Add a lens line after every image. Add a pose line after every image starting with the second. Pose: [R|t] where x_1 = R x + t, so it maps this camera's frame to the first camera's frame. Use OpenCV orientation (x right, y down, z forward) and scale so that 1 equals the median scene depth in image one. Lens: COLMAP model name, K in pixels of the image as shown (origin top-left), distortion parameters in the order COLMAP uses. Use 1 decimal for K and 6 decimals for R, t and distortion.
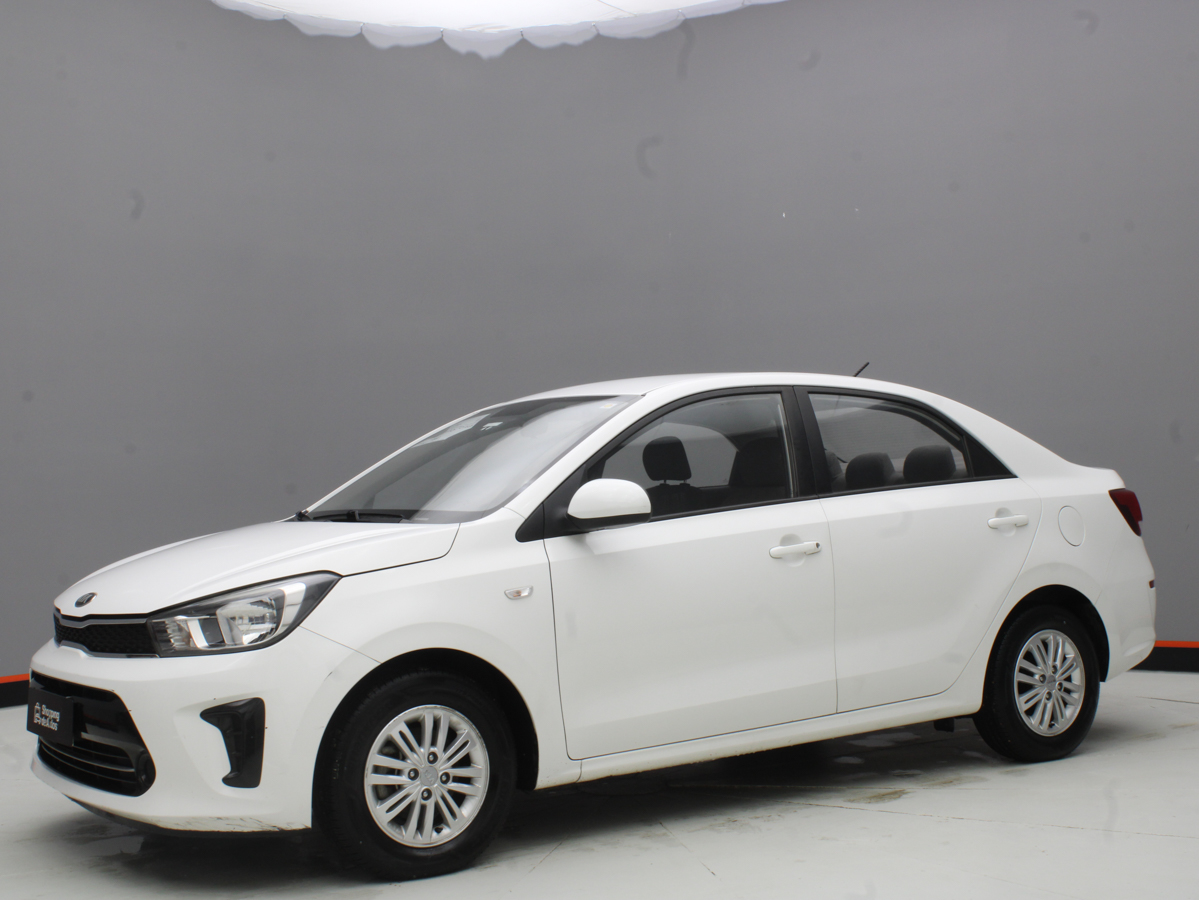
lens RADIAL K [[1615.3, 0, 596.3], [0, 1615.3, 454.0], [0, 0, 1]] dist [-0.087378, 0.000000]
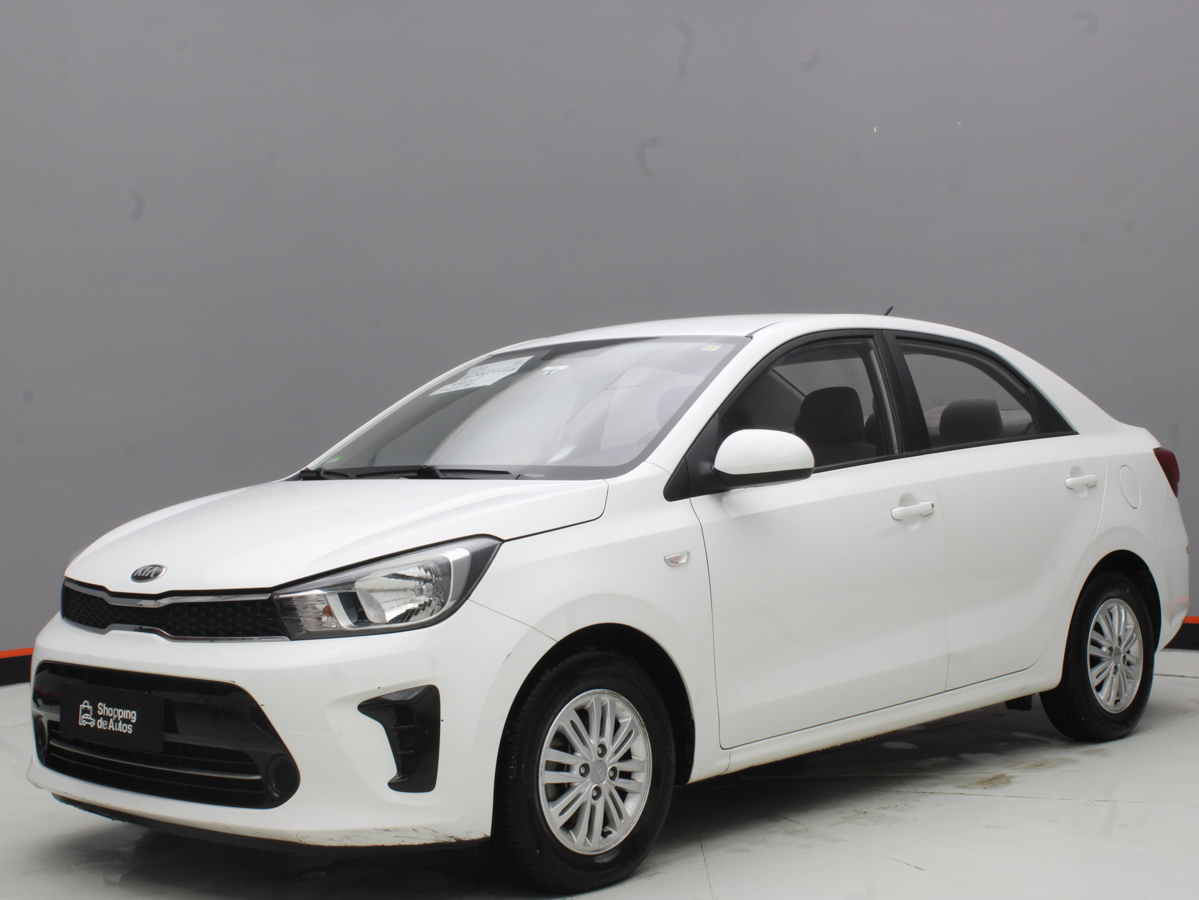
lens RADIAL K [[1845.7, 0, 602.6], [0, 1845.7, 448.9], [0, 0, 1]] dist [-0.074242, 0.000000]
pose [[0.976645, 0.004776, 0.214806, -0.294021], [-0.008486, 0.999830, 0.016352, 0.010218], [-0.214692, -0.017793, 0.976520, 0.035273]]
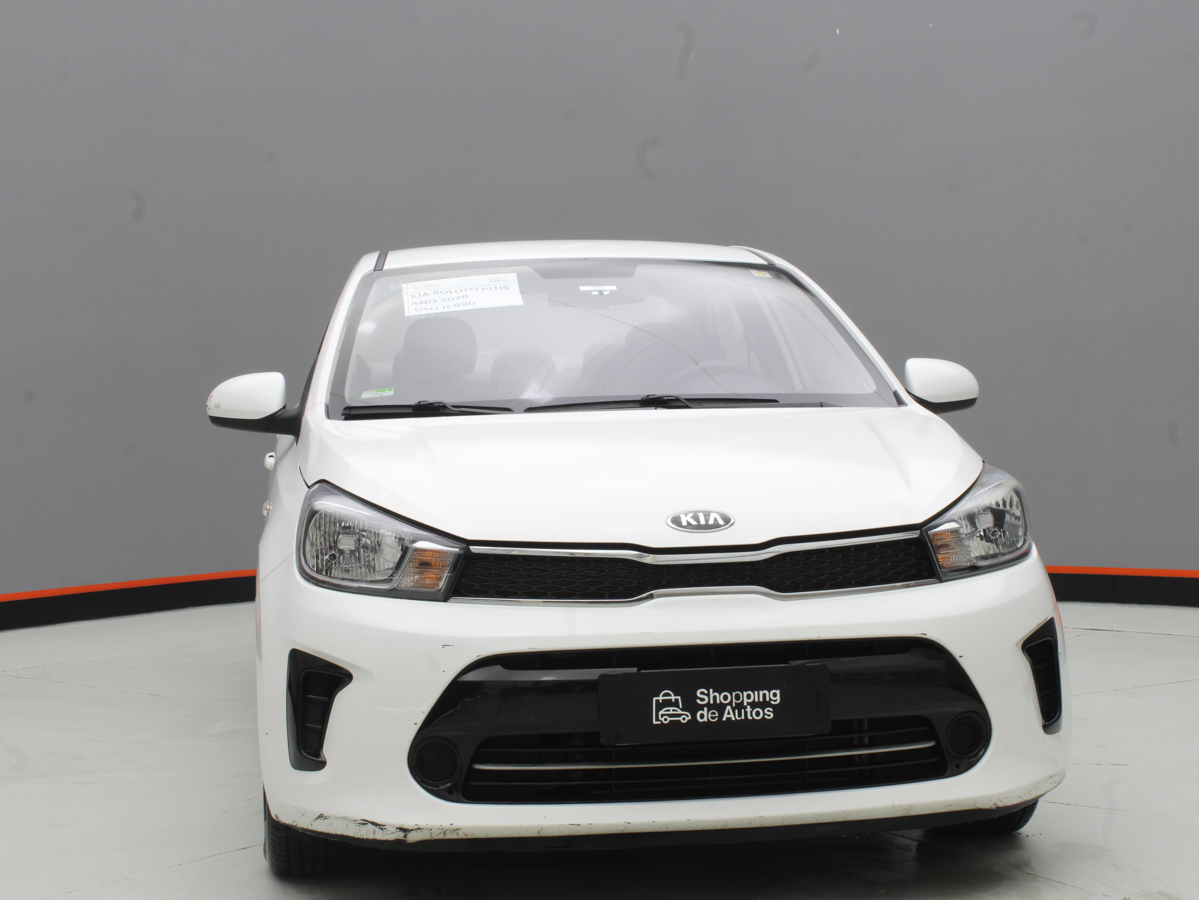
lens RADIAL K [[2029.8, 0, 592.2], [0, 2029.8, 443.3], [0, 0, 1]] dist [-0.051220, 0.000000]
pose [[0.455292, -0.005487, 0.890325, -1.063931], [-0.010630, 0.999876, 0.011598, 0.050741], [-0.890279, -0.014745, 0.455177, 0.666720]]
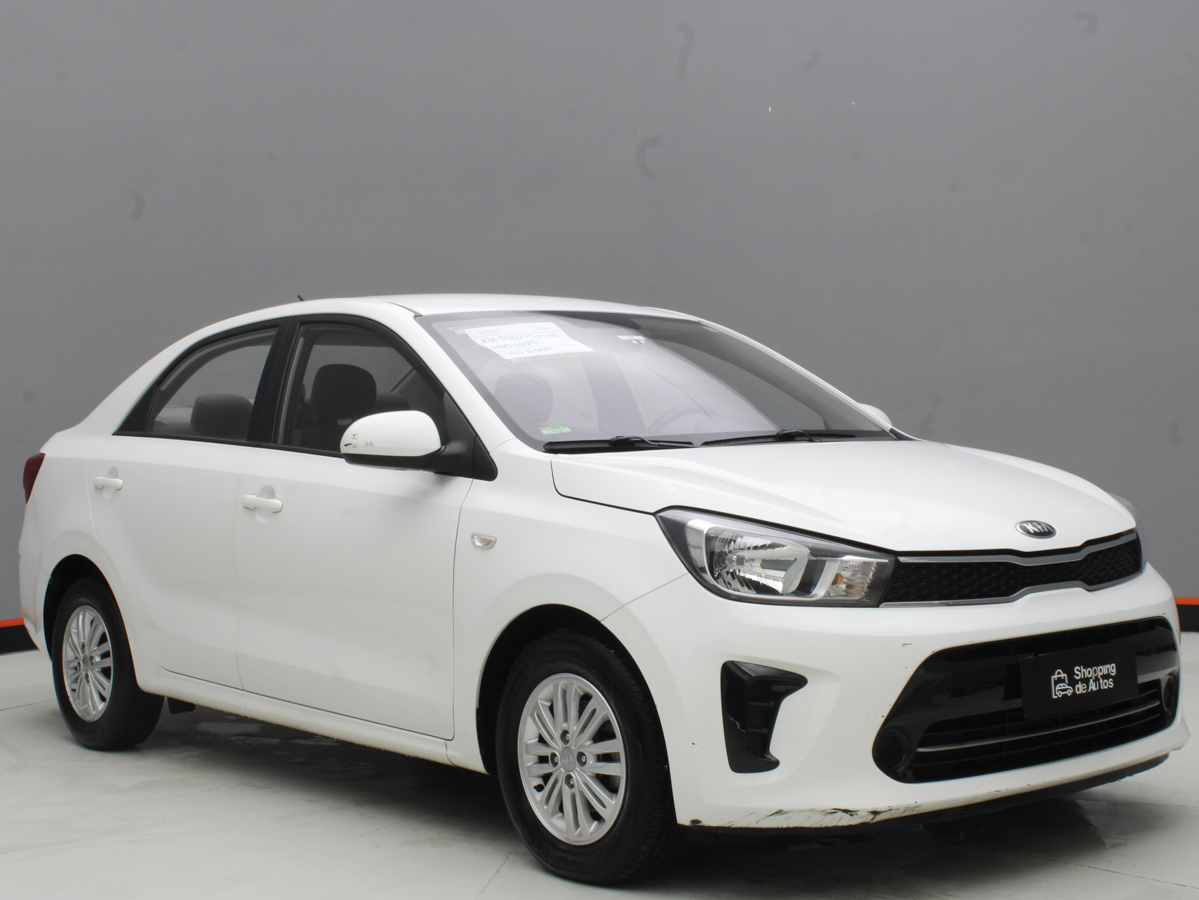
lens RADIAL K [[1845.7, 0, 594.1], [0, 1845.7, 452.7], [0, 0, 1]] dist [-0.074242, 0.000000]
pose [[-0.076652, 0.019307, 0.996871, -1.187571], [0.005657, 0.999805, -0.018929, 0.069407], [-0.997042, 0.004188, -0.076746, 1.279267]]
